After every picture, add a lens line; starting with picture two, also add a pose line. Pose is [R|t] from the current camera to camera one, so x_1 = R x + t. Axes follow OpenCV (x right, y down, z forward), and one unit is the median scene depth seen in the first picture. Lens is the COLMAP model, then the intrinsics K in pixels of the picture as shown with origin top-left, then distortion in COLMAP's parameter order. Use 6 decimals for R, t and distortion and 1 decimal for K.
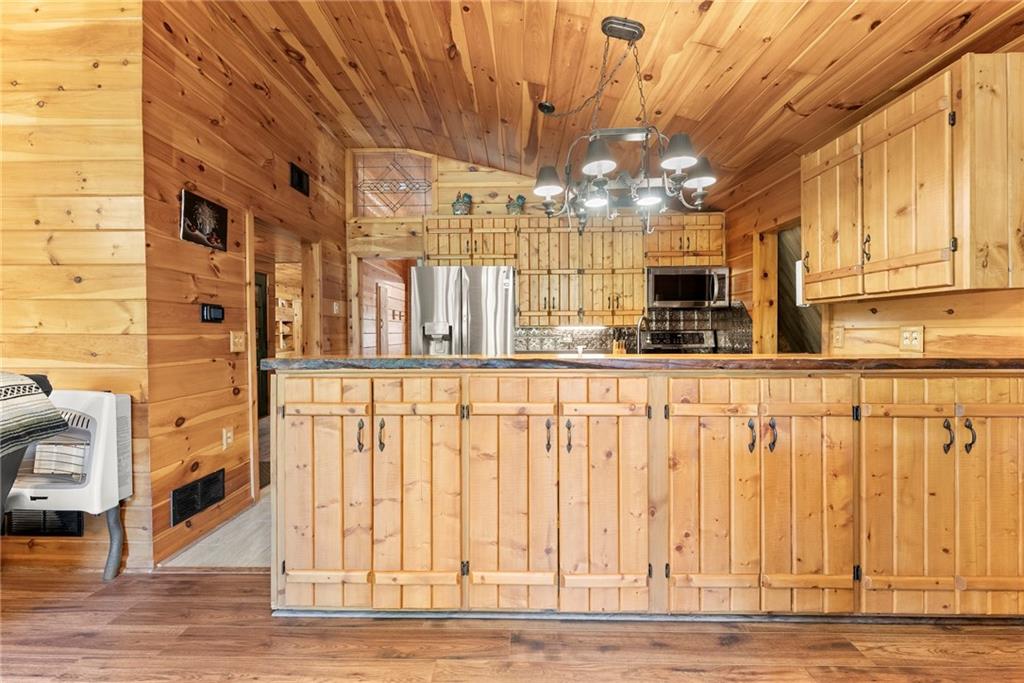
lens RADIAL K [[412.2, 0, 513.4], [0, 412.2, 335.7], [0, 0, 1]] dist [-0.000054, 0.000085]
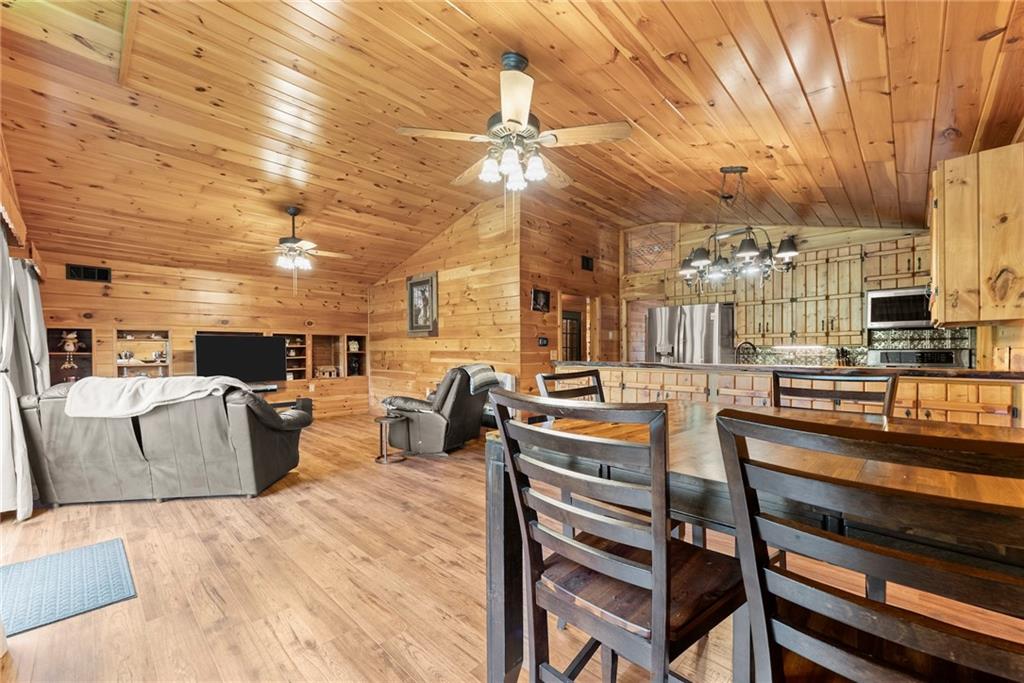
lens RADIAL K [[412.2, 0, 509.3], [0, 412.2, 354.5], [0, 0, 1]] dist [-0.000054, 0.000085]
pose [[0.729478, 0.008757, -0.683949, 0.651781], [-0.007239, 0.999961, 0.005082, 0.002440], [0.683966, 0.001244, 0.729513, -0.736767]]
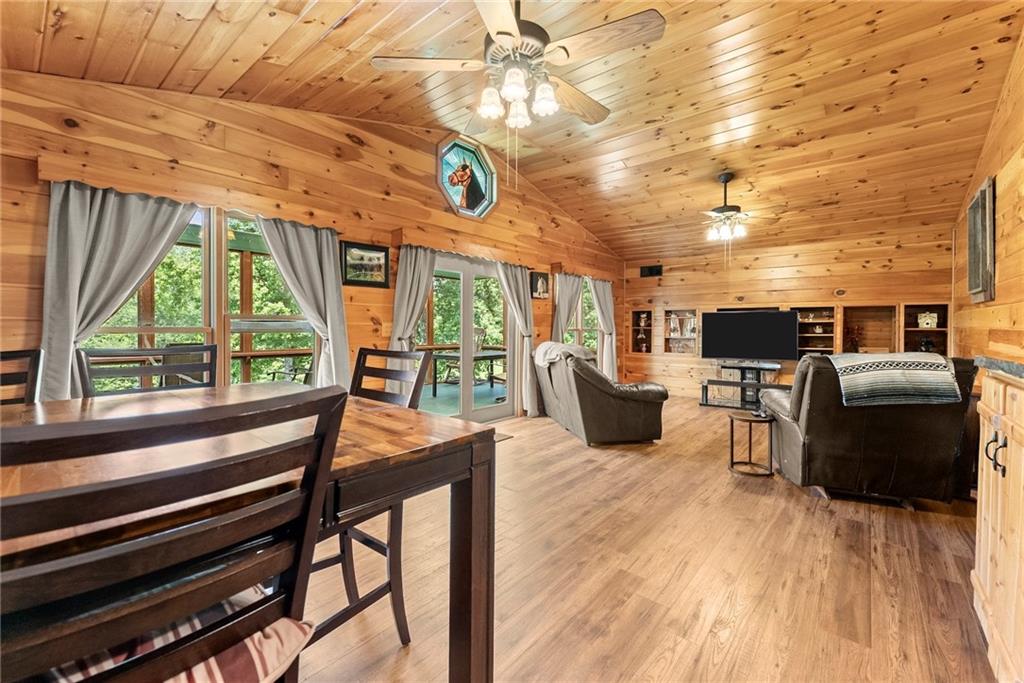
lens RADIAL K [[412.2, 0, 512.7], [0, 412.2, 334.5], [0, 0, 1]] dist [-0.000054, 0.000085]
pose [[-0.636362, 0.017784, -0.771185, 0.595348], [-0.008922, 0.999498, 0.030411, -0.009901], [0.771339, 0.026233, -0.635884, 0.517073]]
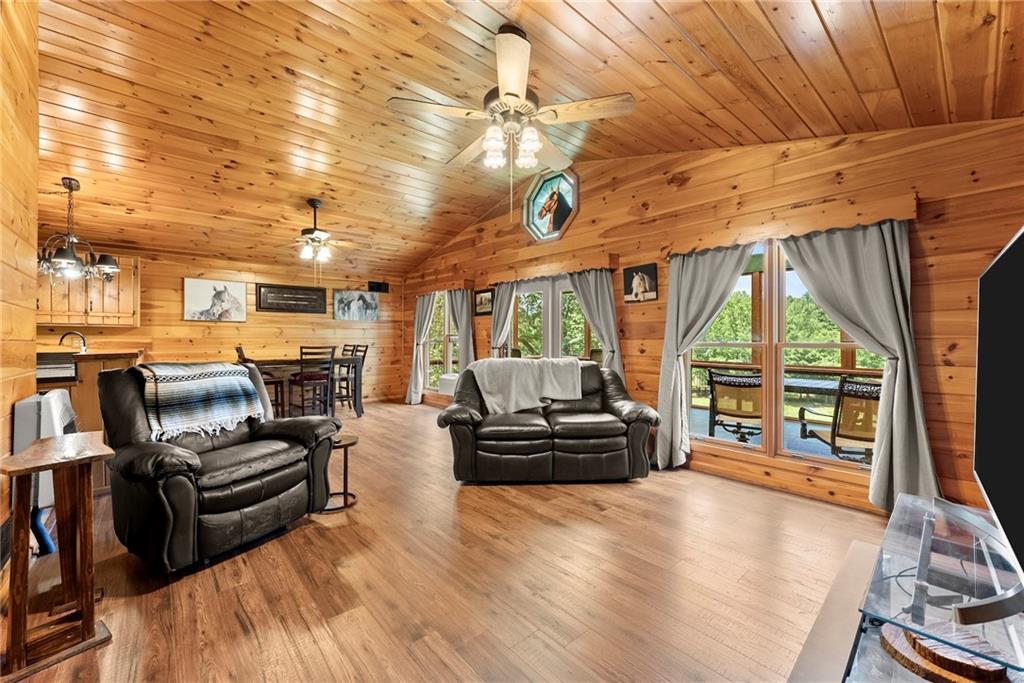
lens RADIAL K [[412.2, 0, 514.7], [0, 412.2, 339.1], [0, 0, 1]] dist [-0.000054, 0.000085]
pose [[-0.676310, 0.004441, 0.736604, -2.275144], [0.009909, 0.999946, 0.003069, 0.001894], [-0.736551, 0.009374, -0.676317, 0.687615]]
